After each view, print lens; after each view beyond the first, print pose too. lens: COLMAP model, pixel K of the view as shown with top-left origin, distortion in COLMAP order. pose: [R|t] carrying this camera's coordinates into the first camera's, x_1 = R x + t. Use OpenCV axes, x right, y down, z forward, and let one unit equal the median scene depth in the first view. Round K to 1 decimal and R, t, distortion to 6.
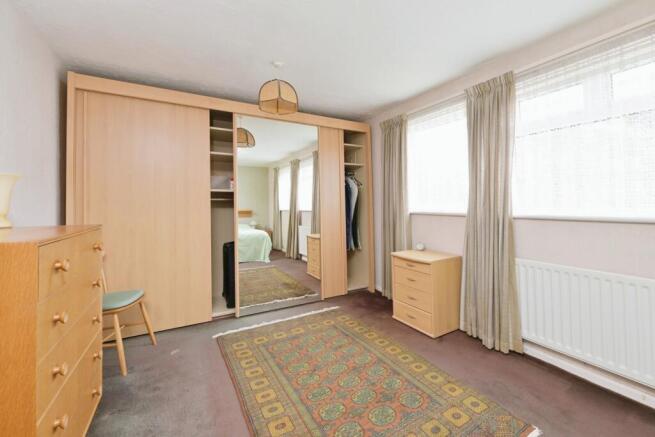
lens RADIAL K [[271.7, 0, 327.9], [0, 271.7, 194.6], [0, 0, 1]] dist [0.000159, -0.000037]
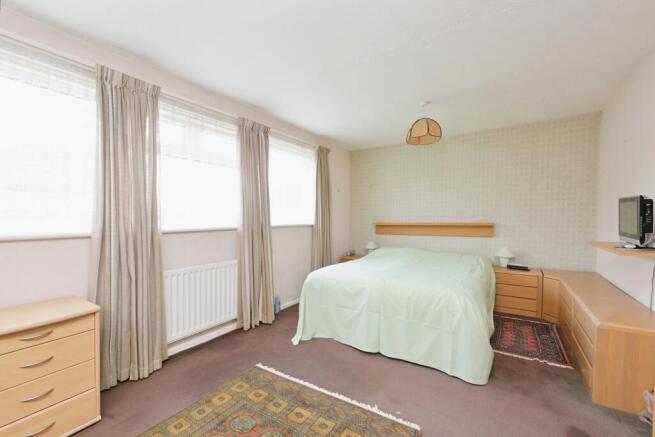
lens RADIAL K [[283.6, 0, 327.5], [0, 283.6, 218.5], [0, 0, 1]] dist [-0.000489, -0.000032]
pose [[-0.469651, -0.002097, 0.882850, -0.568103], [-0.026382, 0.999584, -0.011660, 0.027607], [-0.882458, -0.028767, -0.469511, 0.974133]]
